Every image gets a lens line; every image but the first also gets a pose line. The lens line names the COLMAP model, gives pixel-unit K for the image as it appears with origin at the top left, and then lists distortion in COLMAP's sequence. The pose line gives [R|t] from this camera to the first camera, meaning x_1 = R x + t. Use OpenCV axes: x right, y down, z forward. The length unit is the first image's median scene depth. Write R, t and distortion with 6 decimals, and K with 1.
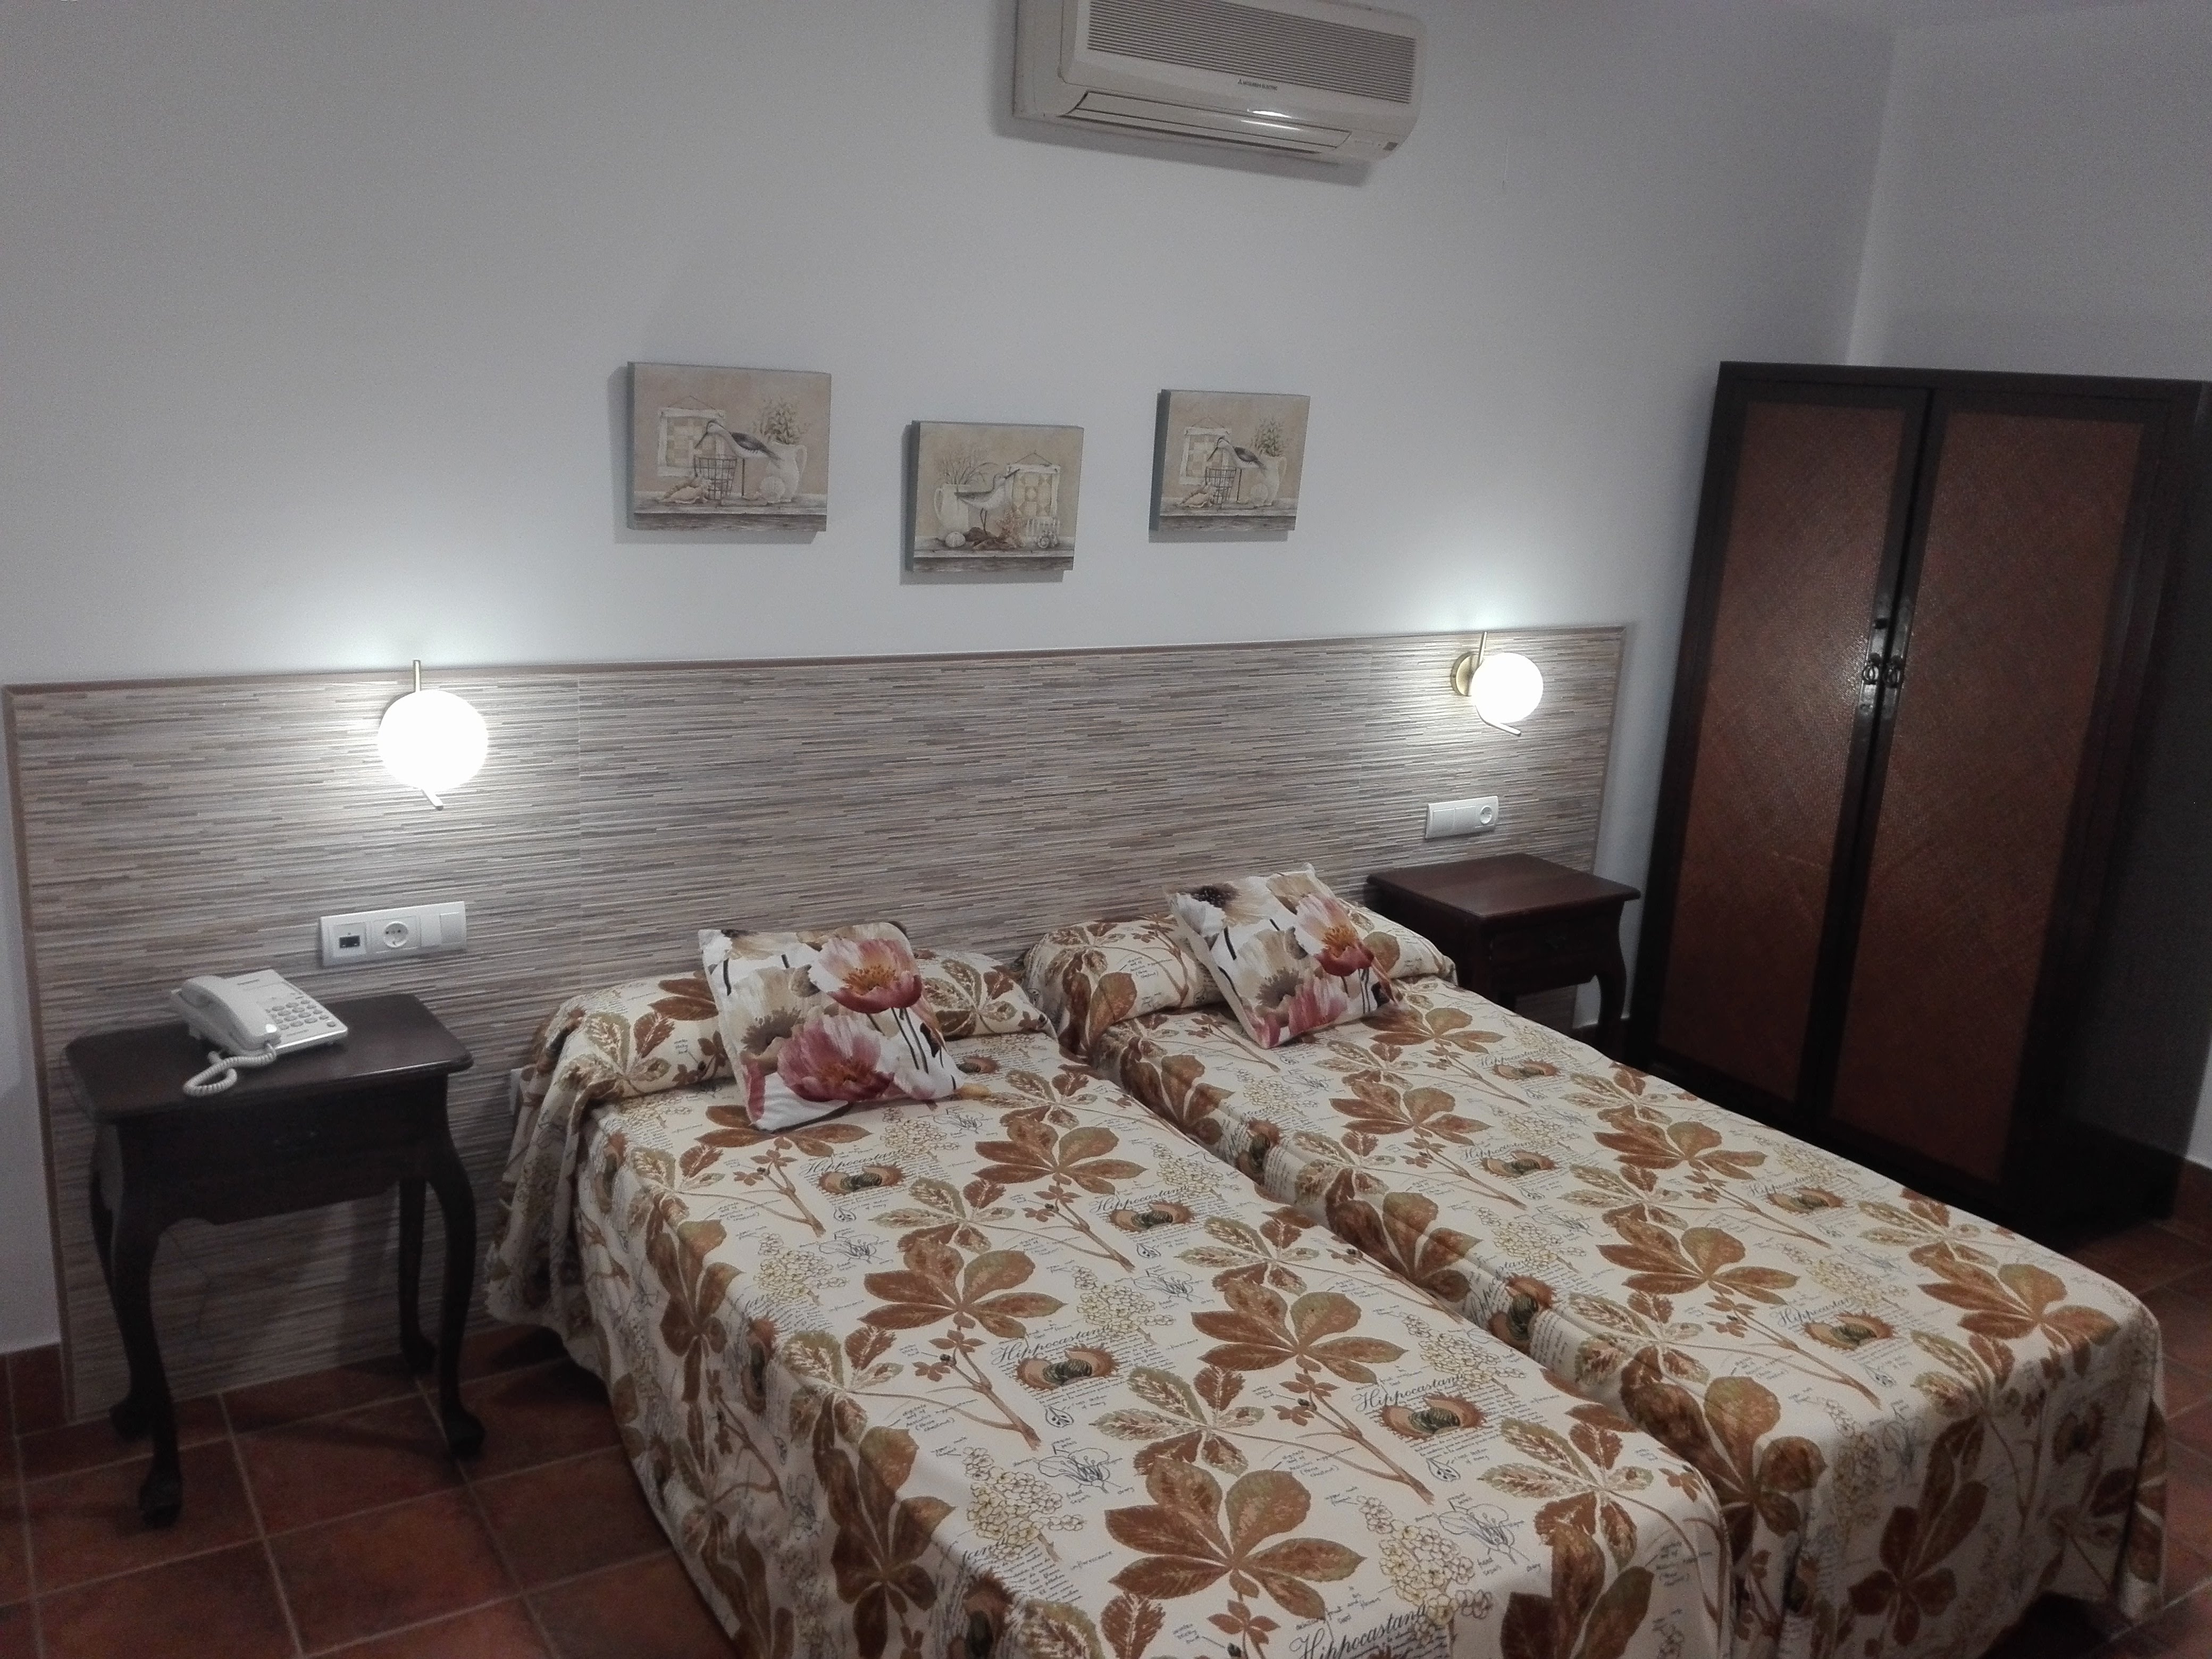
lens RADIAL K [[1801.7, 0, 1106.0], [0, 1801.7, 829.5], [0, 0, 1]] dist [0.135638, -0.263007]
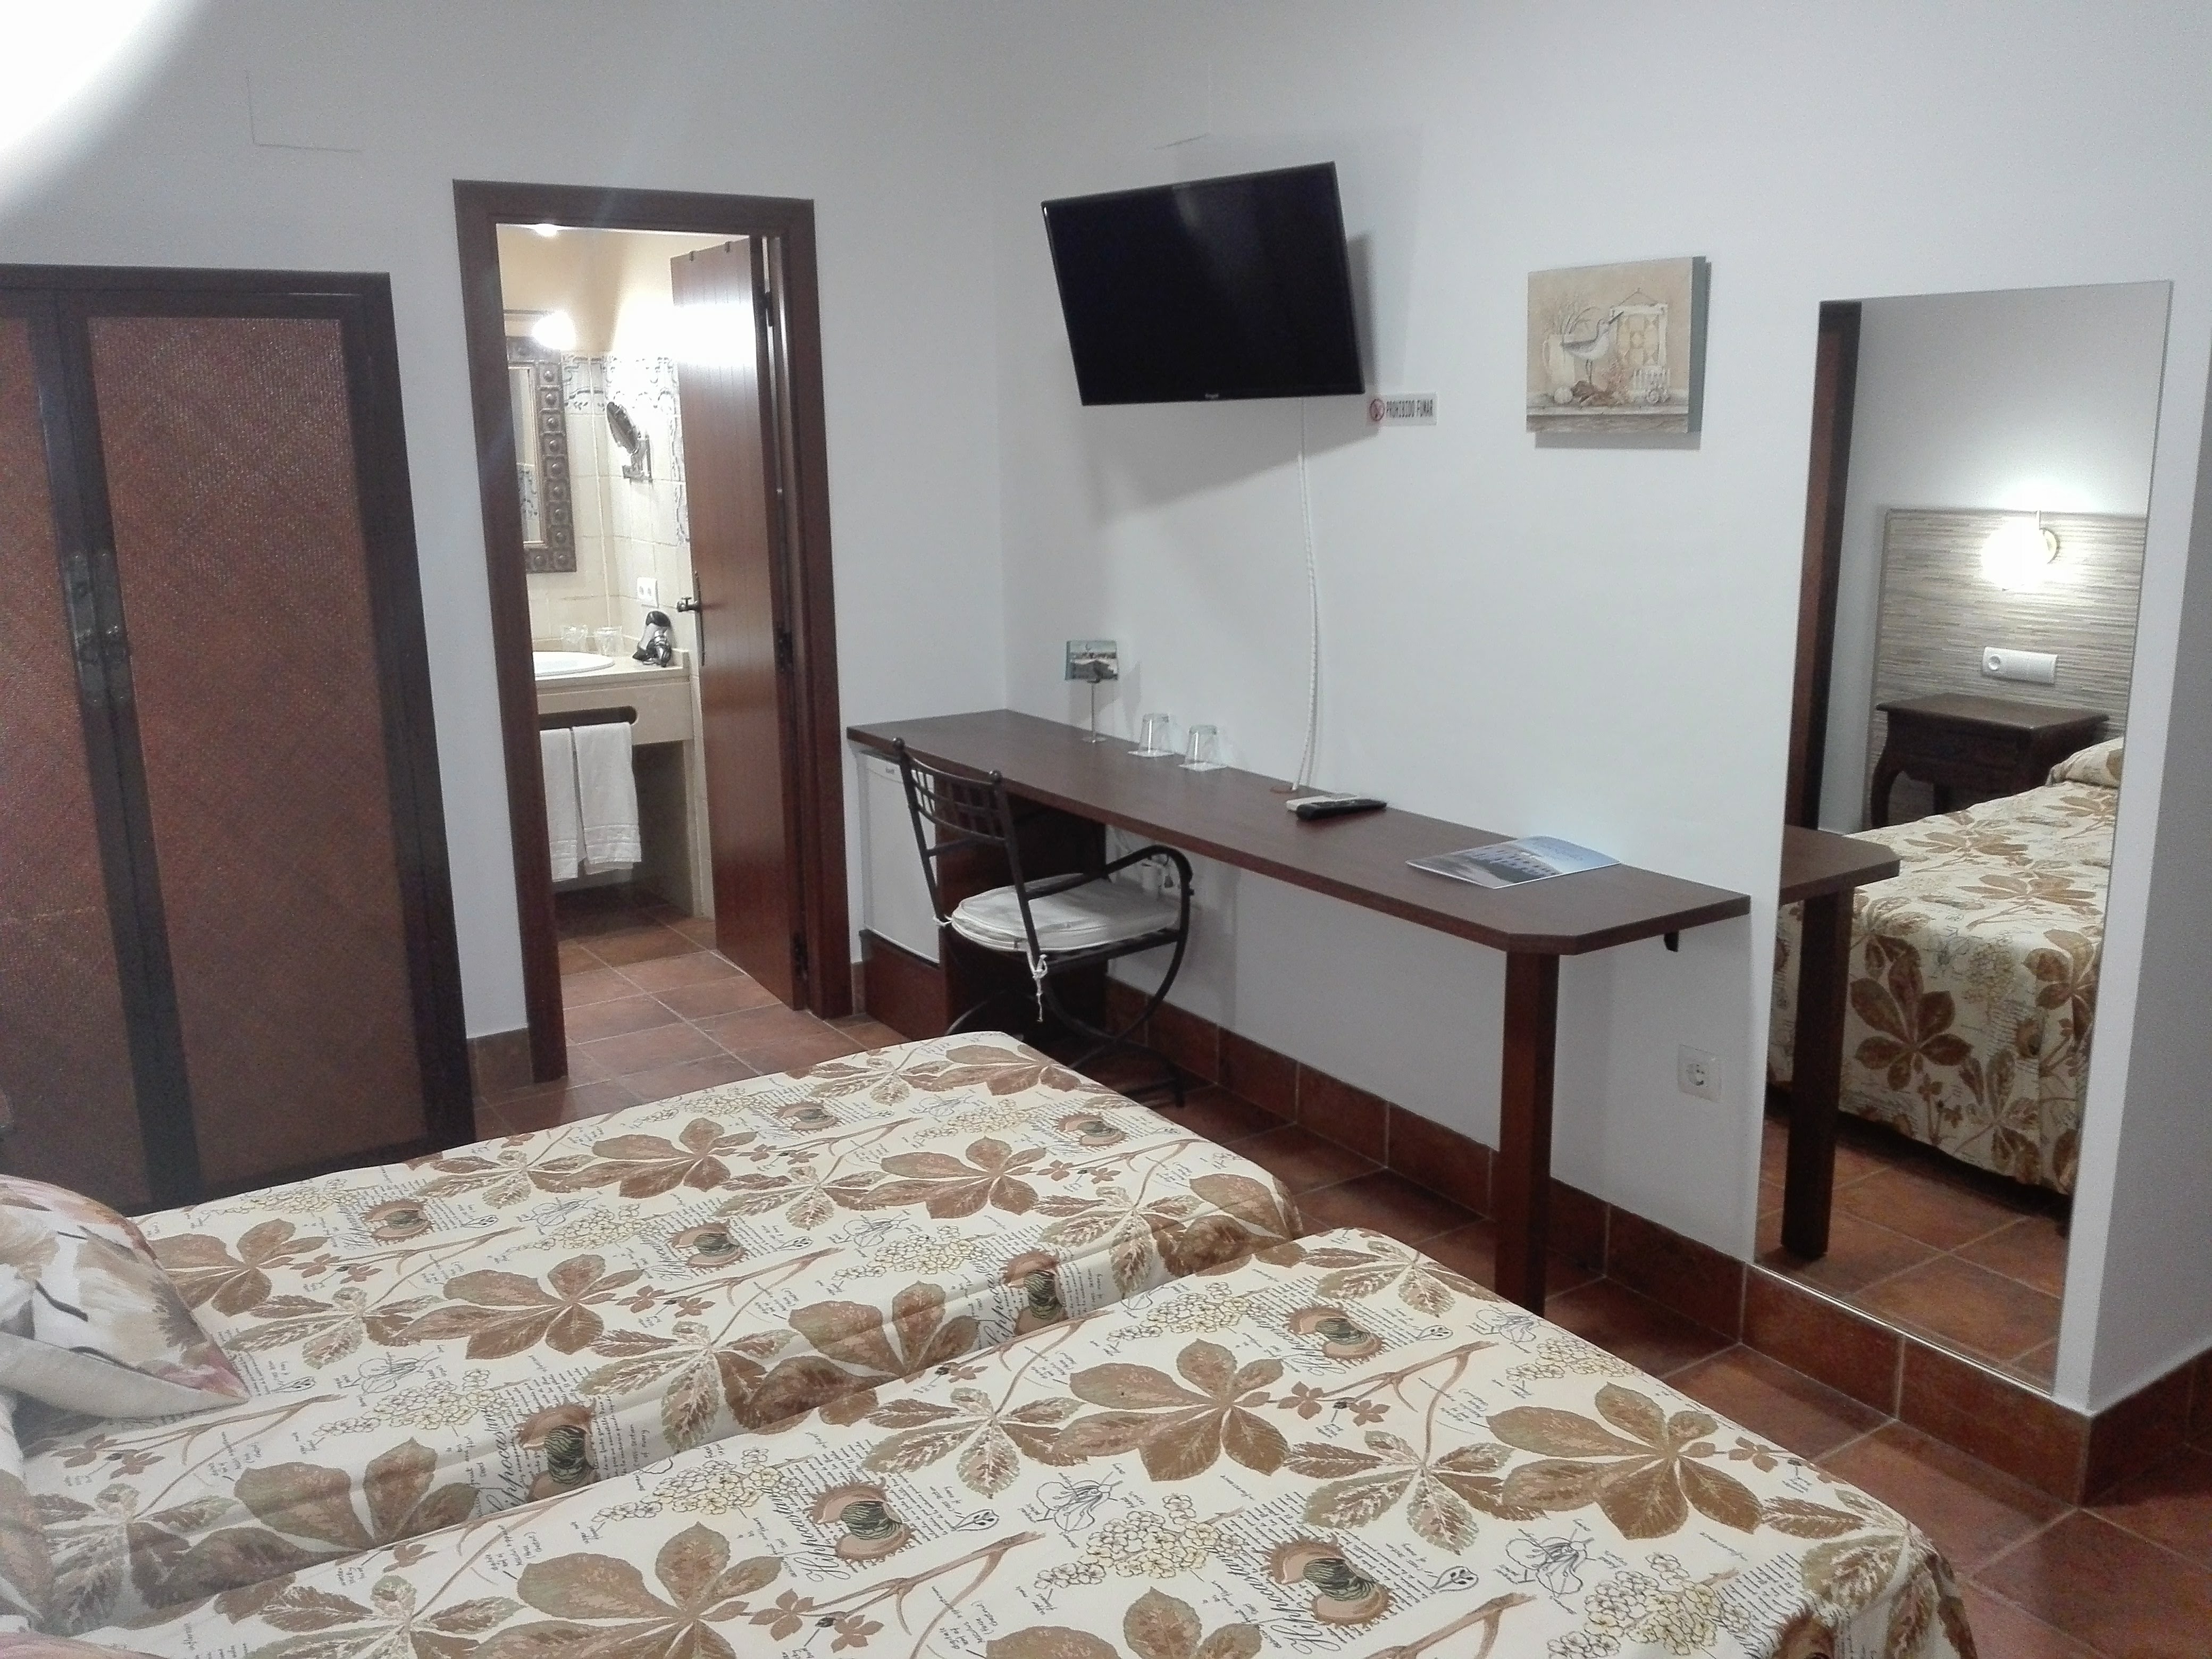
lens RADIAL K [[1801.7, 0, 1106.0], [0, 1801.7, 829.5], [0, 0, 1]] dist [0.135638, -0.263007]
pose [[-0.021668, -0.281069, 0.959443, -0.438634], [0.254869, 0.926408, 0.277147, -0.144058], [-0.966733, 0.250537, 0.051562, 0.666198]]
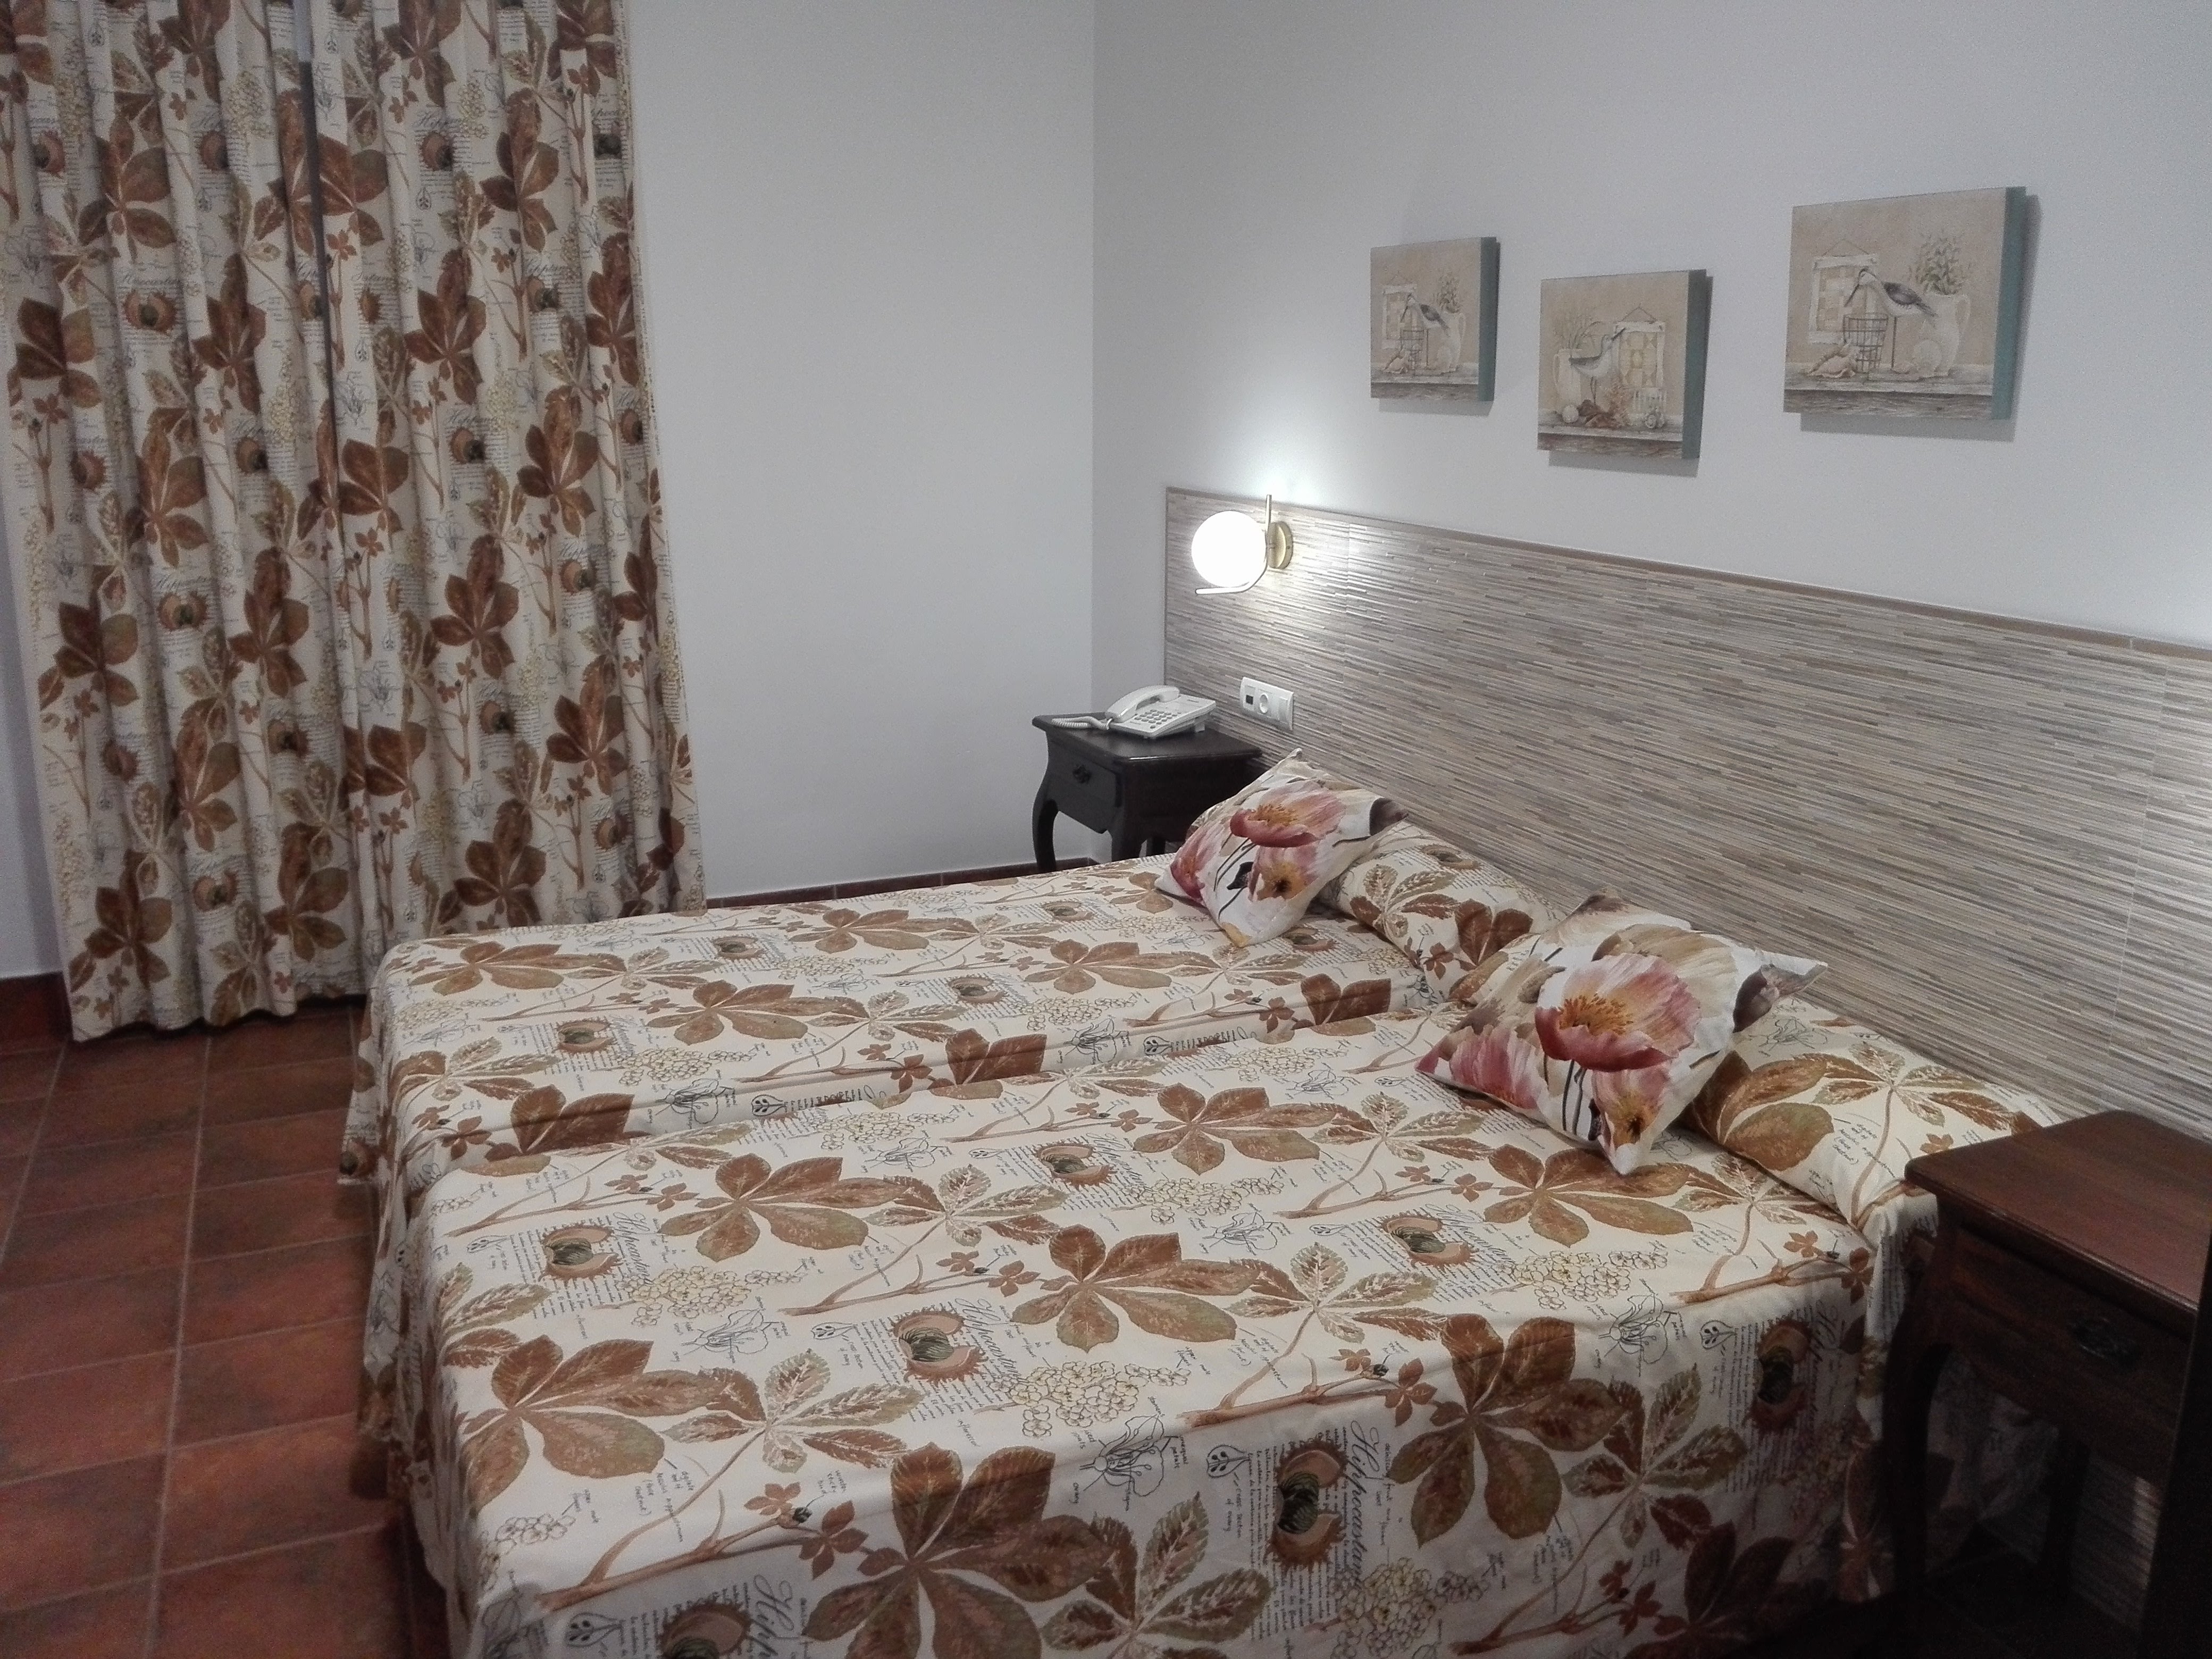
lens RADIAL K [[1799.5, 0, 1106.0], [0, 1799.5, 829.5], [0, 0, 1]] dist [0.125196, -0.303610]
pose [[-0.152943, 0.191911, -0.969422, 0.842281], [-0.262086, 0.937959, 0.227031, -0.113675], [0.952848, 0.288795, -0.093157, 0.933490]]
